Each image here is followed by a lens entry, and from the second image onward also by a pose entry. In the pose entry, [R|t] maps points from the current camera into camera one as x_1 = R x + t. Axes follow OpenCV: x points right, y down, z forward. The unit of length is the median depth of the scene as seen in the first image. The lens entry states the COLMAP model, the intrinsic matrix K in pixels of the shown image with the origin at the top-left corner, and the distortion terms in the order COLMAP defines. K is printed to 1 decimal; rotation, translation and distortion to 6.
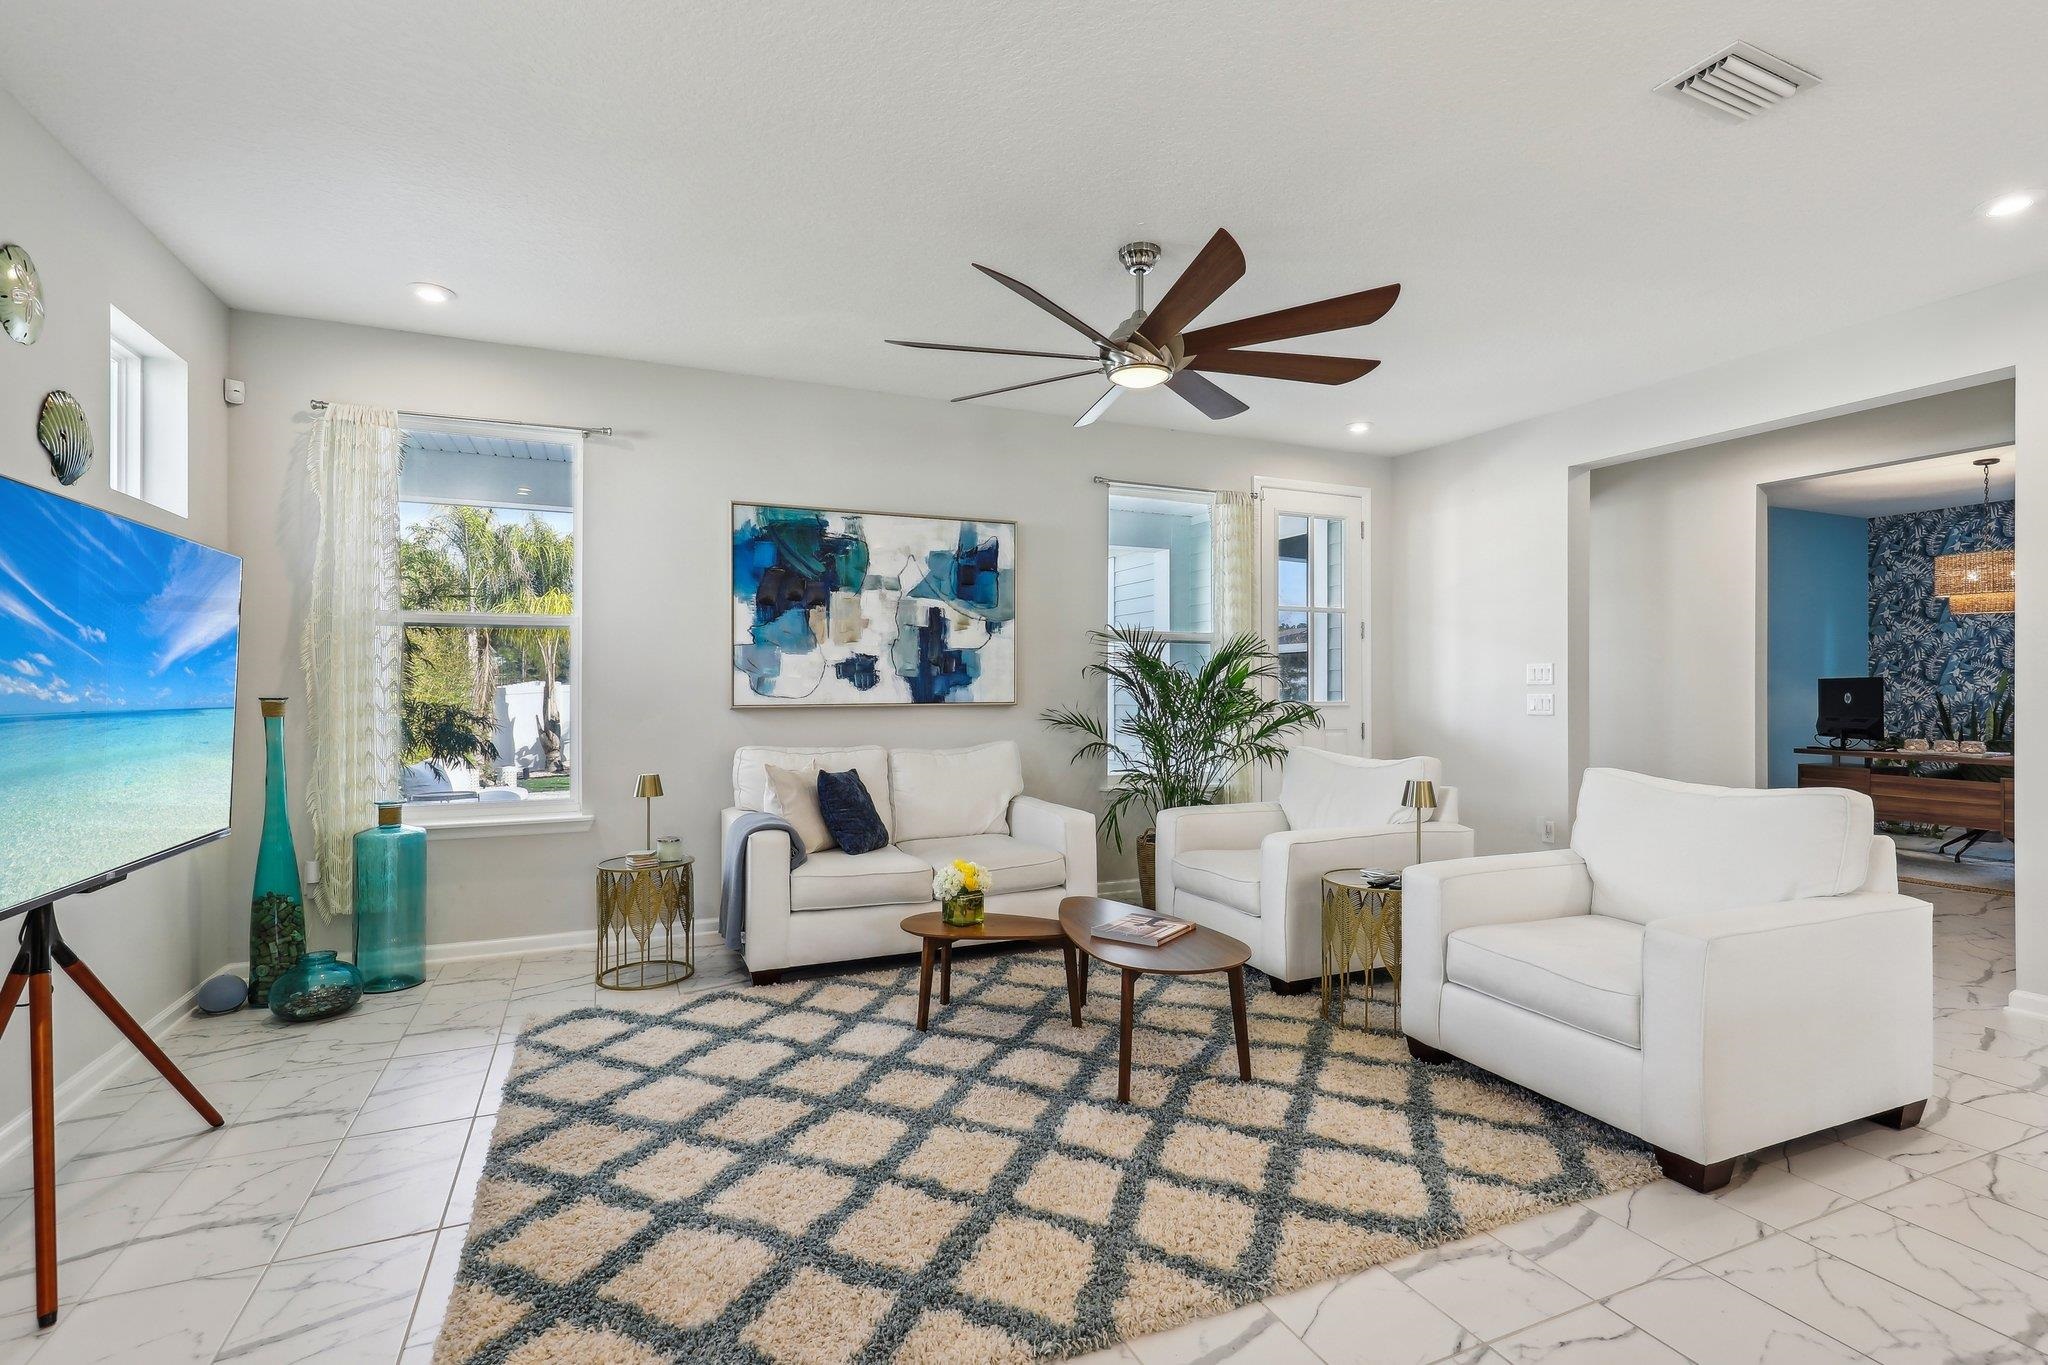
lens RADIAL K [[953.6, 0, 1028.6], [0, 953.6, 683.3], [0, 0, 1]] dist [0.005450, -0.001137]
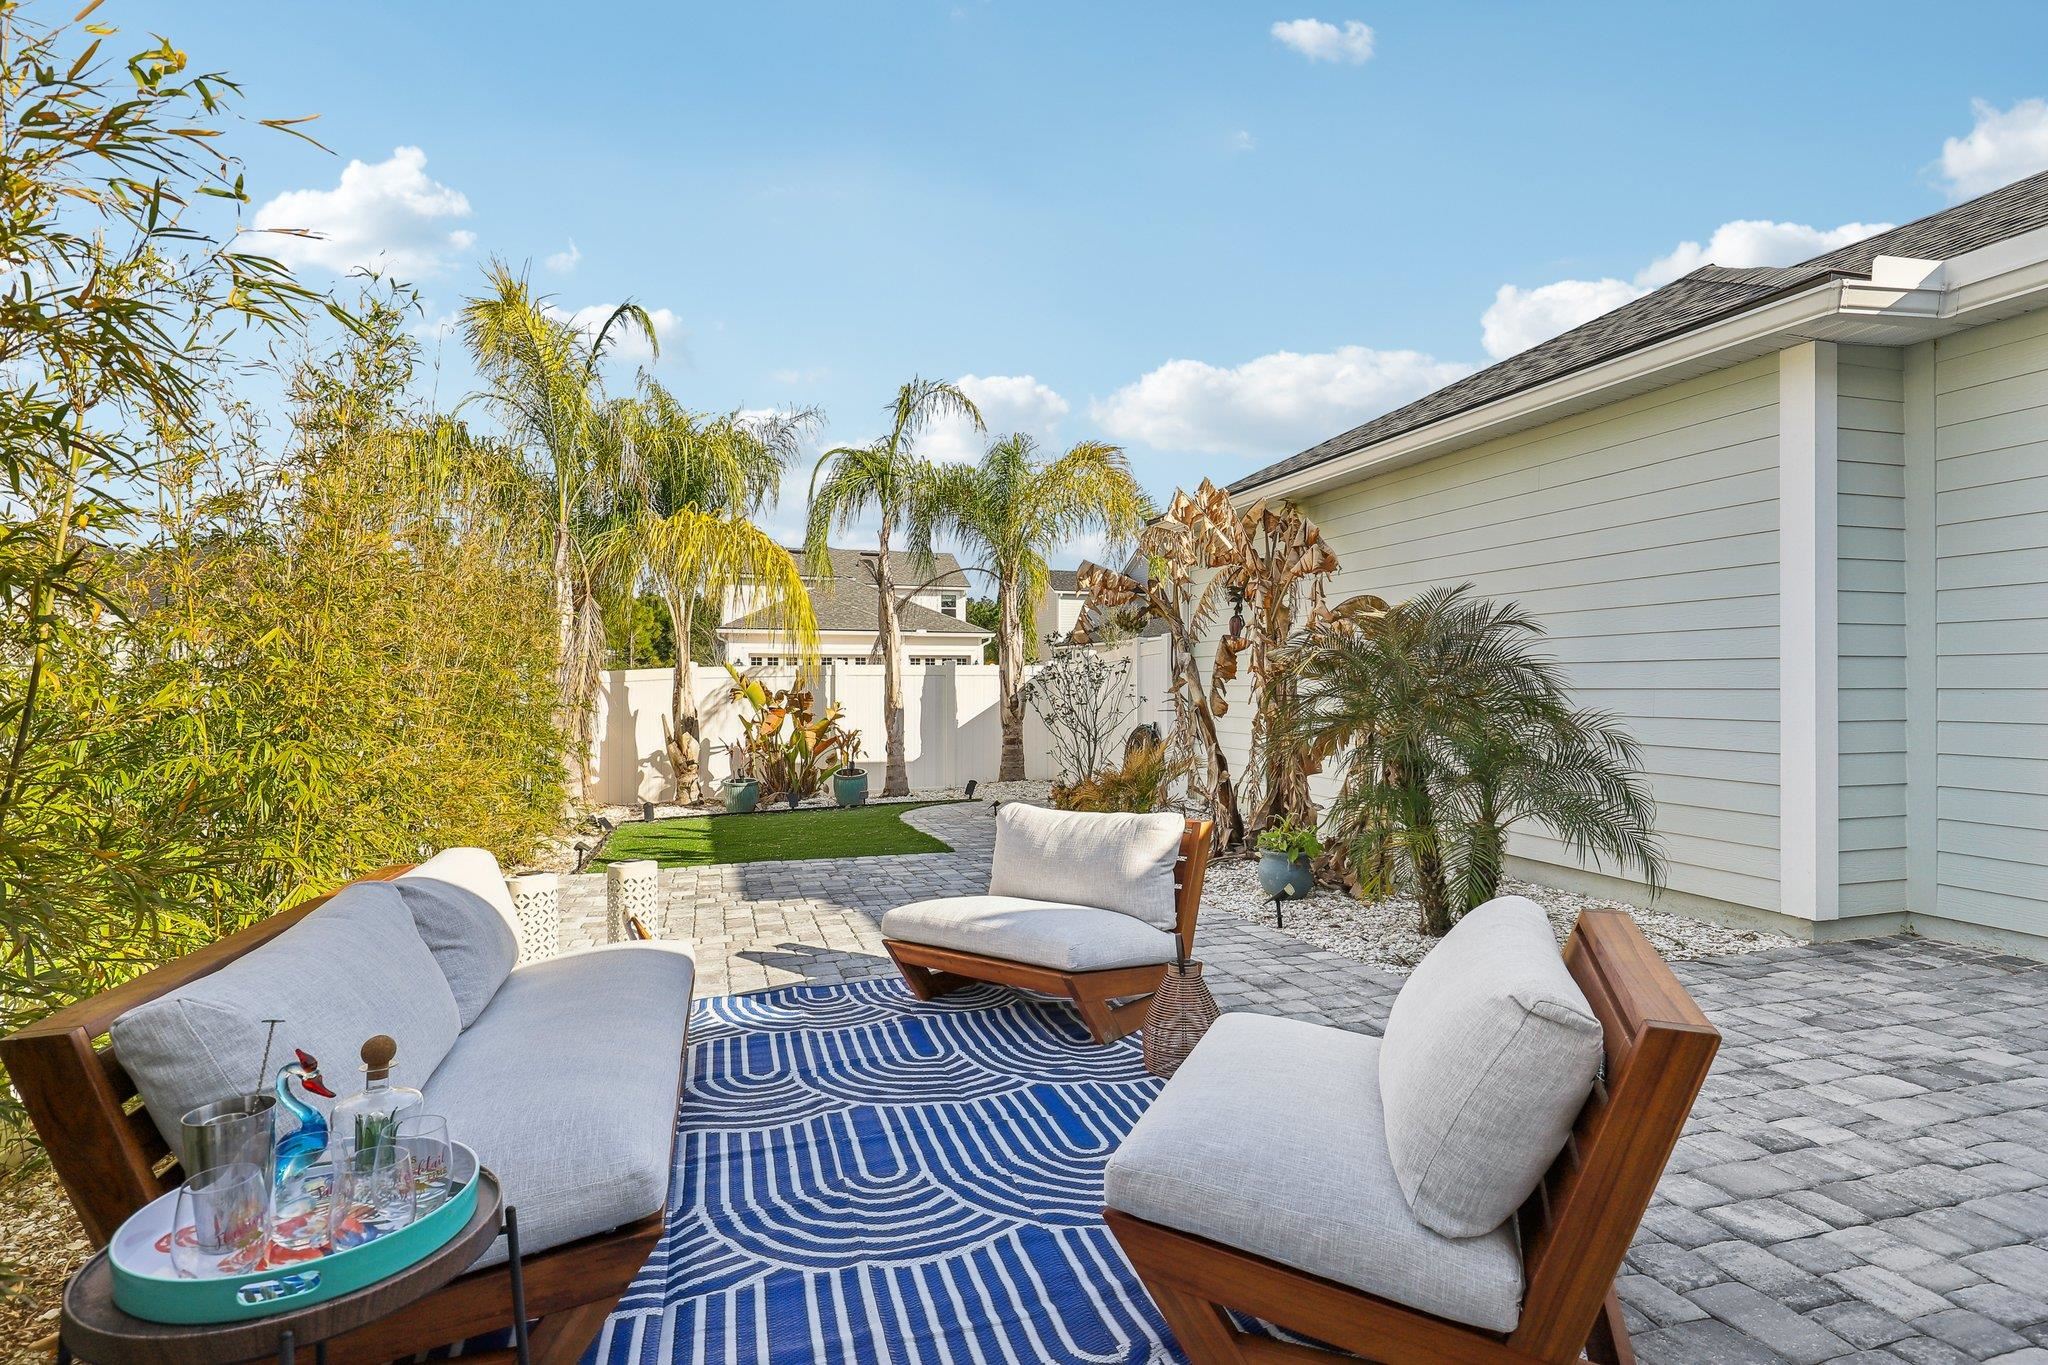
lens RADIAL K [[1053.8, 0, 1035.3], [0, 1053.8, 684.4], [0, 0, 1]] dist [0.002346, 0.000199]
pose [[0.990383, 0.002166, -0.138336, -0.699747], [-0.001302, 0.999979, 0.006333, 0.036882], [0.138347, -0.006092, 0.990365, 1.375022]]
